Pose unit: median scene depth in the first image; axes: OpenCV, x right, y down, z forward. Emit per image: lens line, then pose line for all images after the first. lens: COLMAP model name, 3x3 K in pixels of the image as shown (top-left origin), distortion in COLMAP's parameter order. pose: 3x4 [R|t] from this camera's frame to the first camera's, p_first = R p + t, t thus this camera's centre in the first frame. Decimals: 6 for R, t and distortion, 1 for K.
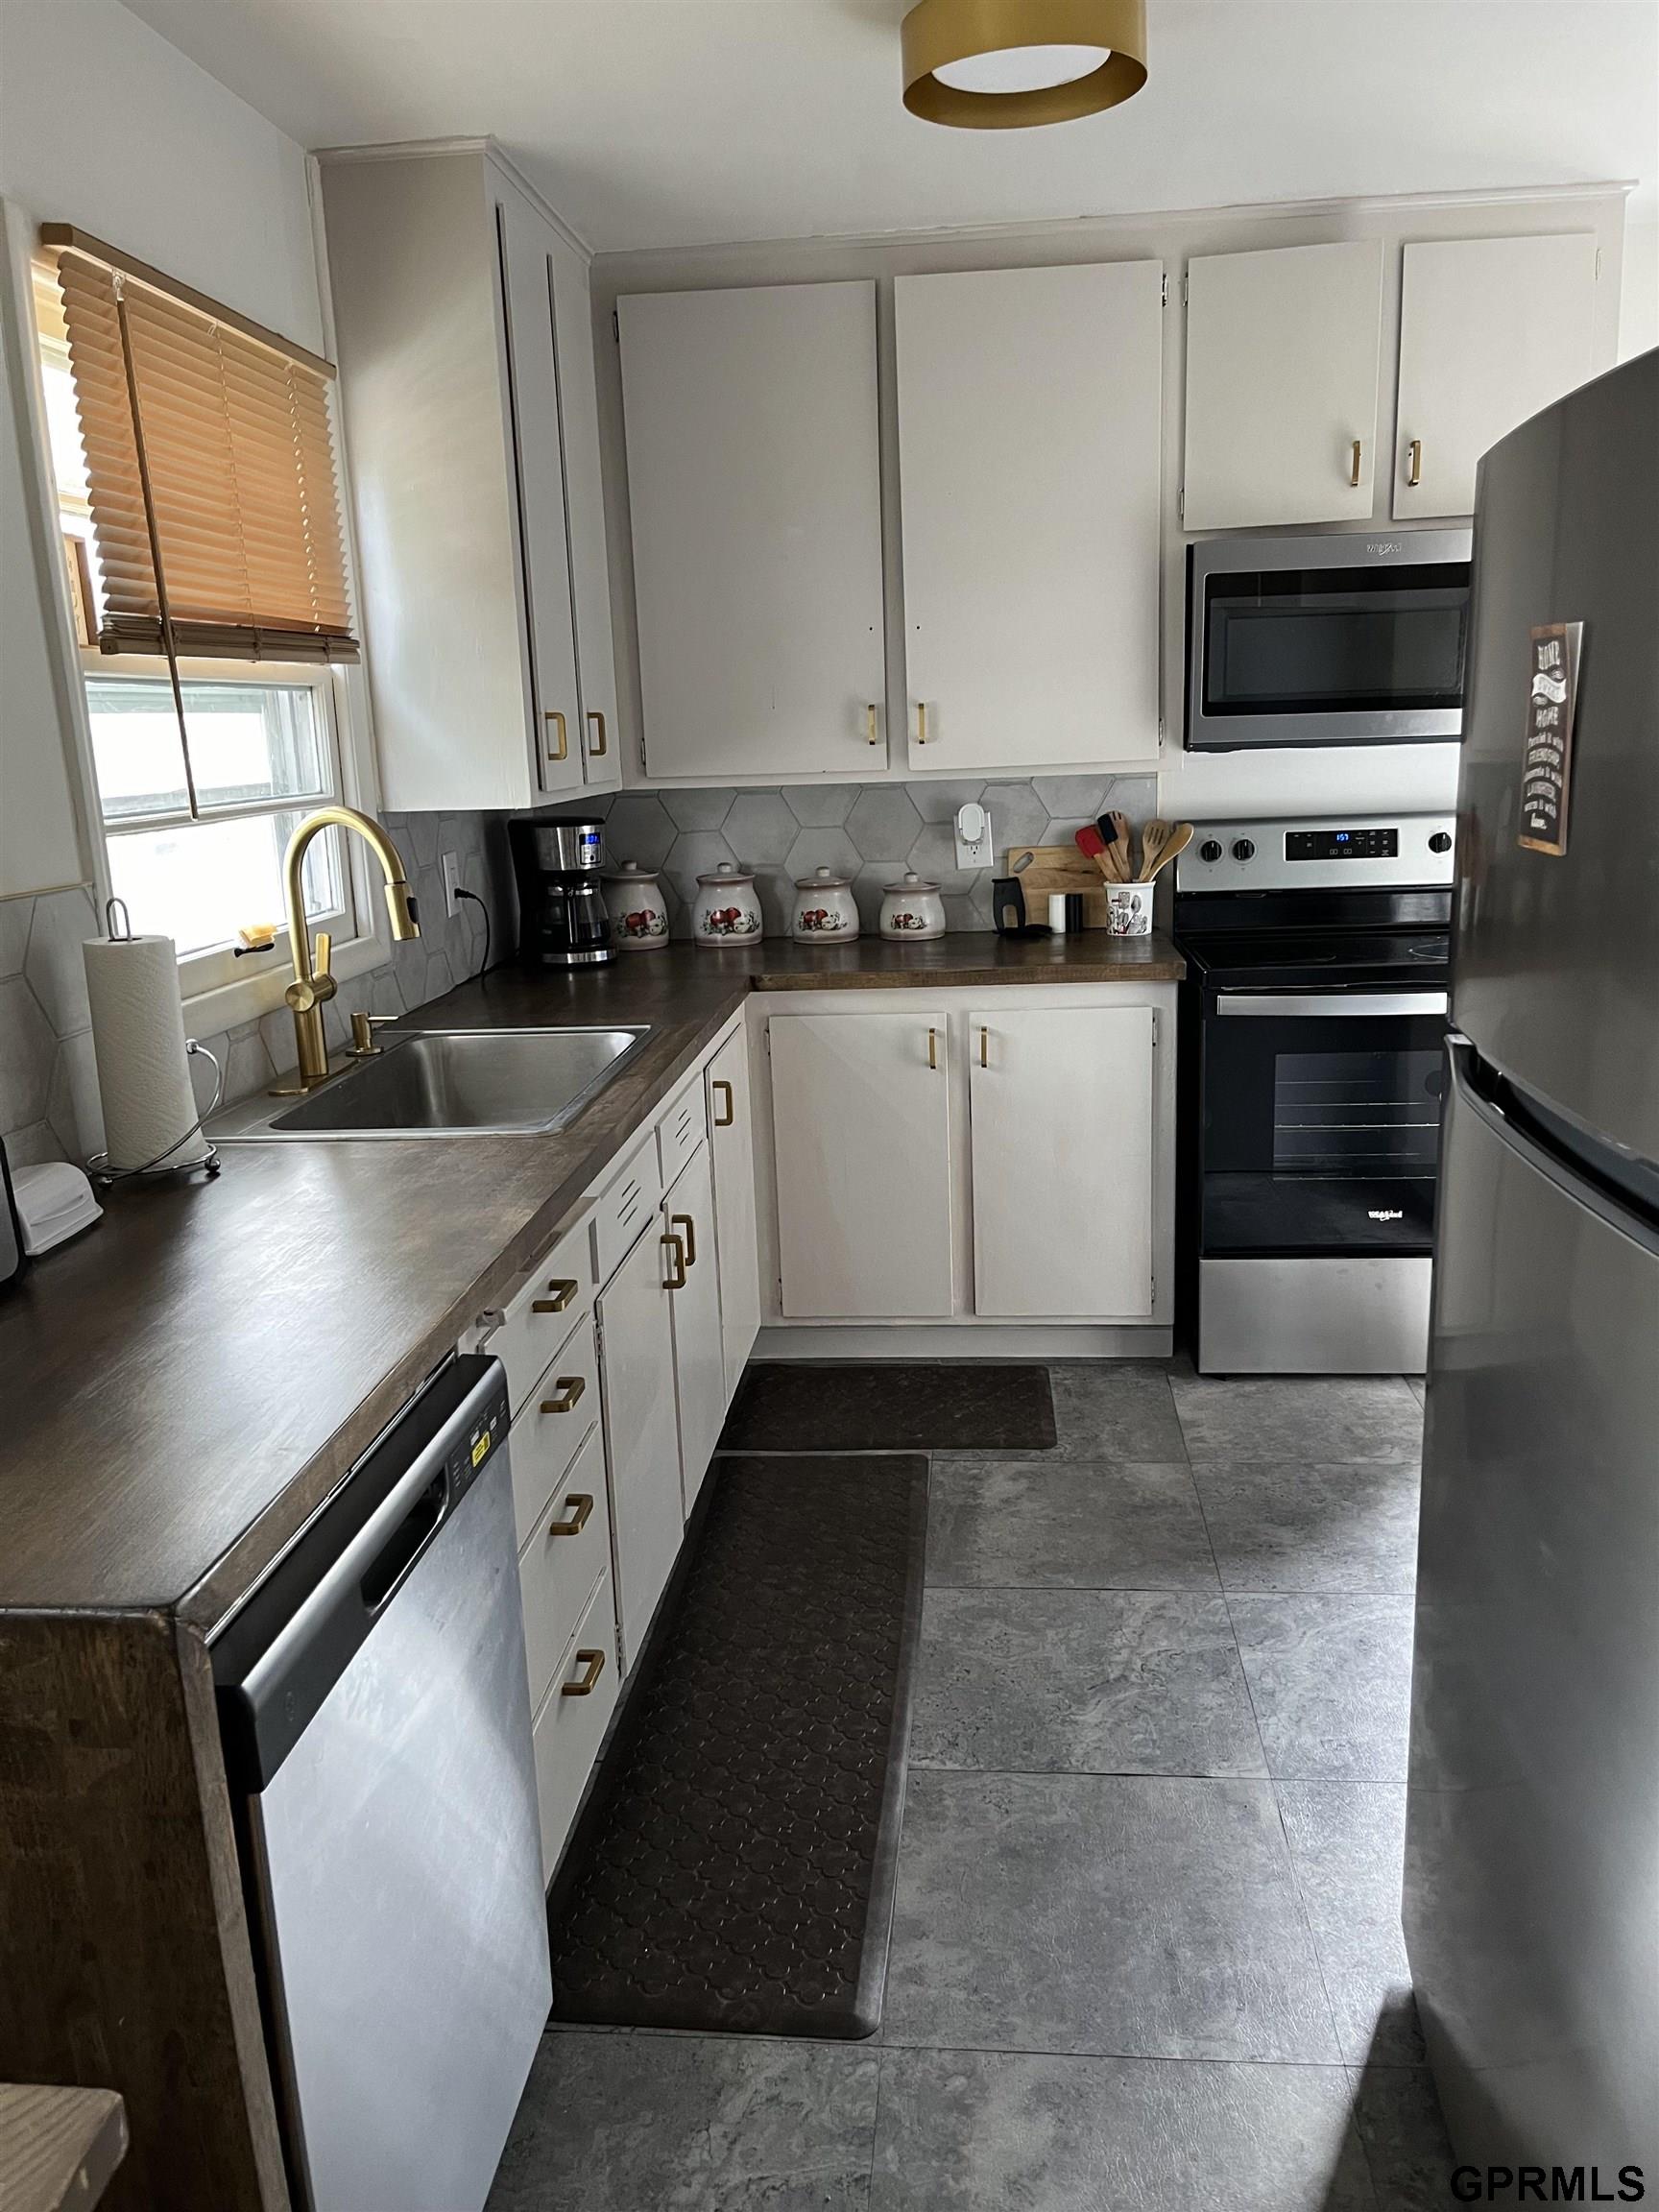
lens RADIAL K [[1675.9, 0, 829.8], [0, 1675.9, 1118.4], [0, 0, 1]] dist [0.089167, -0.120097]
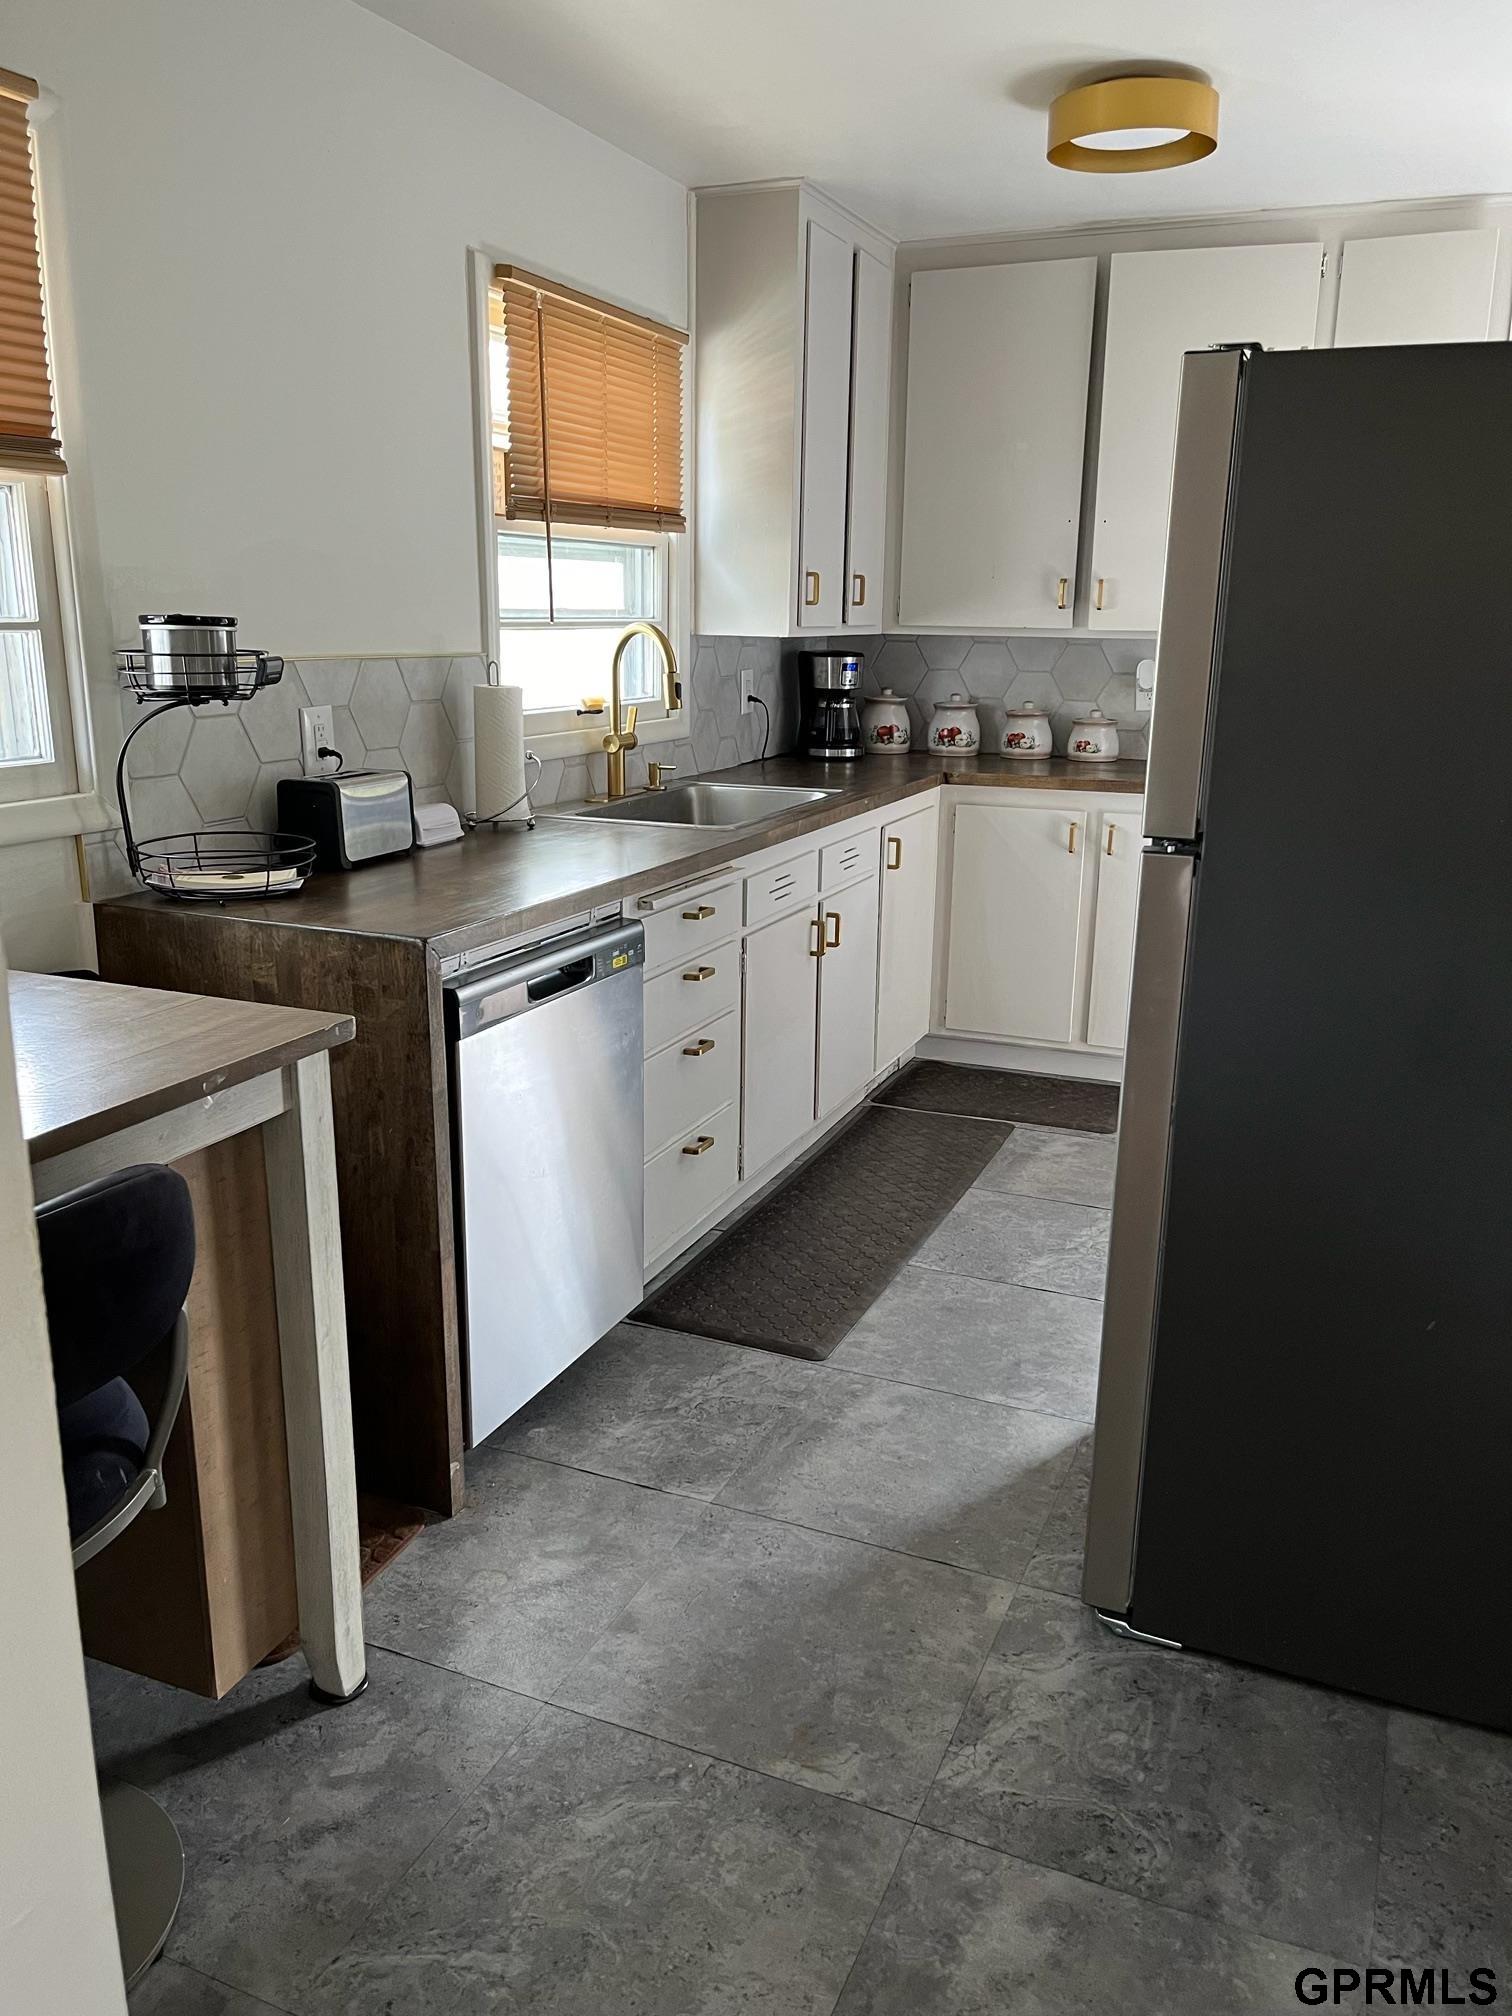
lens RADIAL K [[1536.0, 0, 756.0], [0, 1536.0, 1008.0], [0, 0, 1]] dist [0.049750, 0.000177]
pose [[0.951366, 0.125075, -0.281530, 0.216035], [-0.117459, 0.992110, 0.043837, 0.081143], [0.284791, -0.008637, 0.958551, -0.294750]]
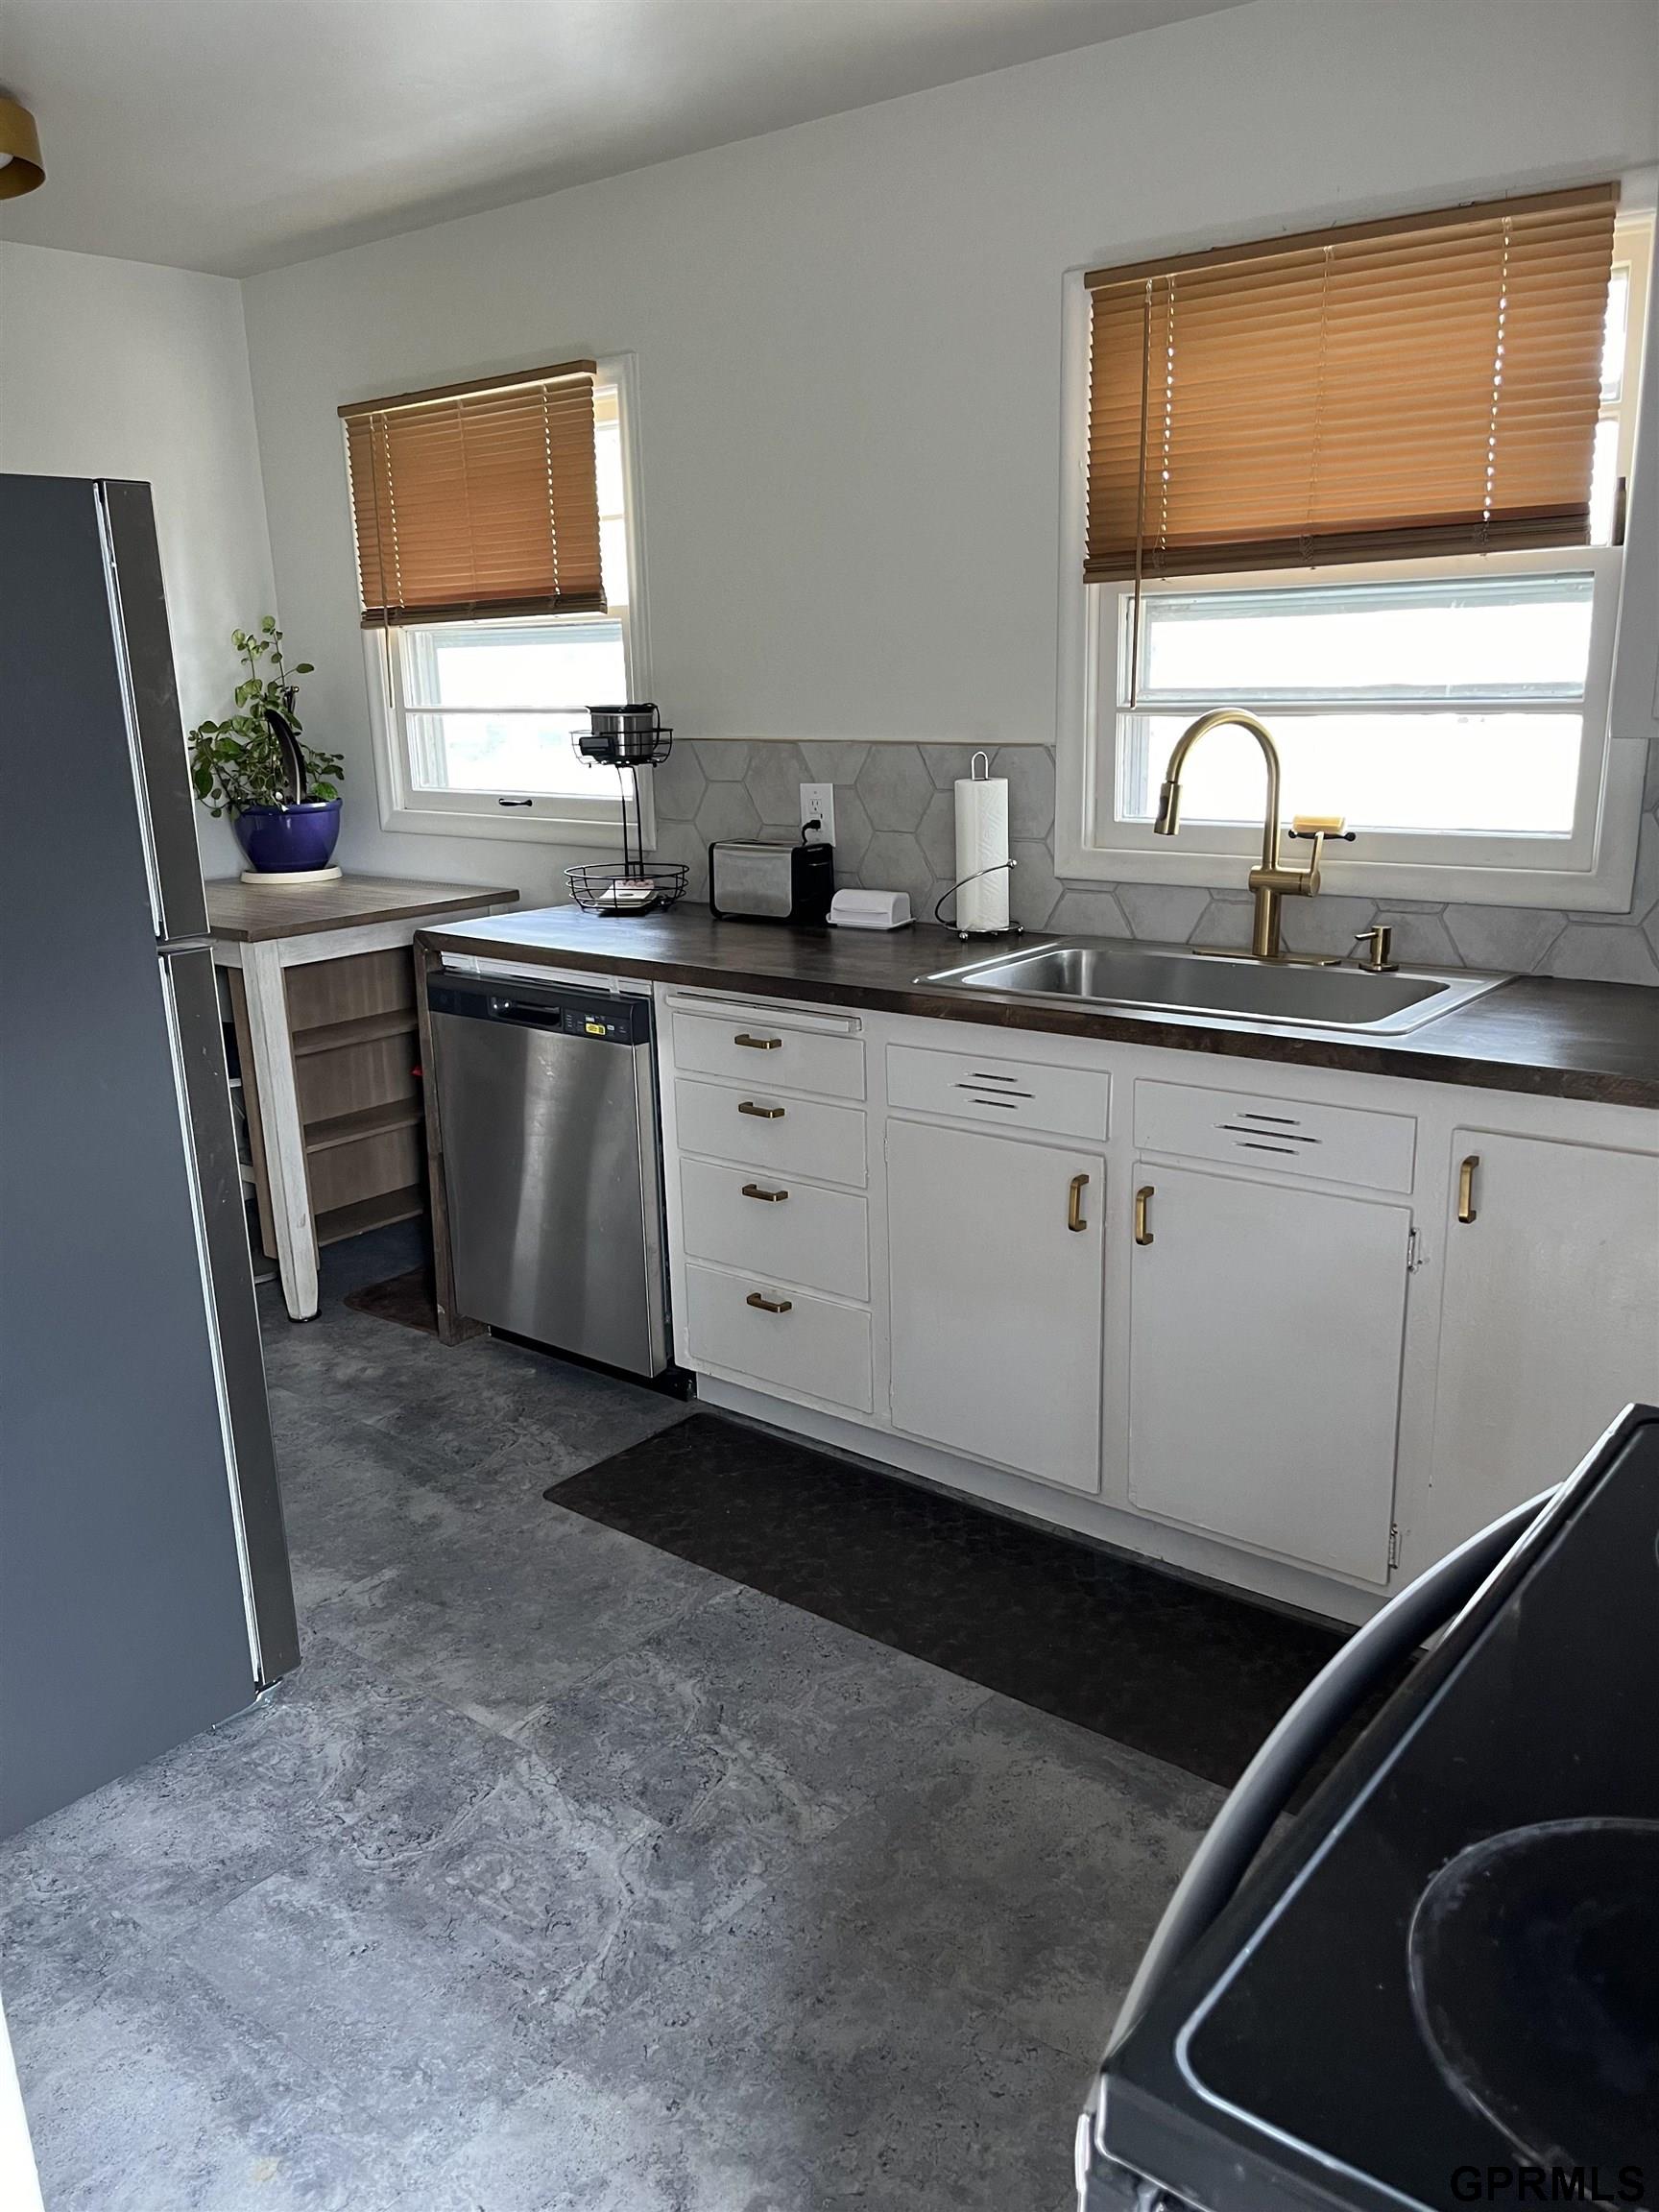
lens RADIAL K [[1685.3, 0, 829.5], [0, 1685.3, 1106.0], [0, 0, 1]] dist [0.049750, 0.000177]
pose [[-0.547305, 0.264351, -0.794088, 0.642631], [-0.148526, 0.903068, 0.402999, -0.290290], [0.823649, 0.338506, -0.454991, 1.122123]]
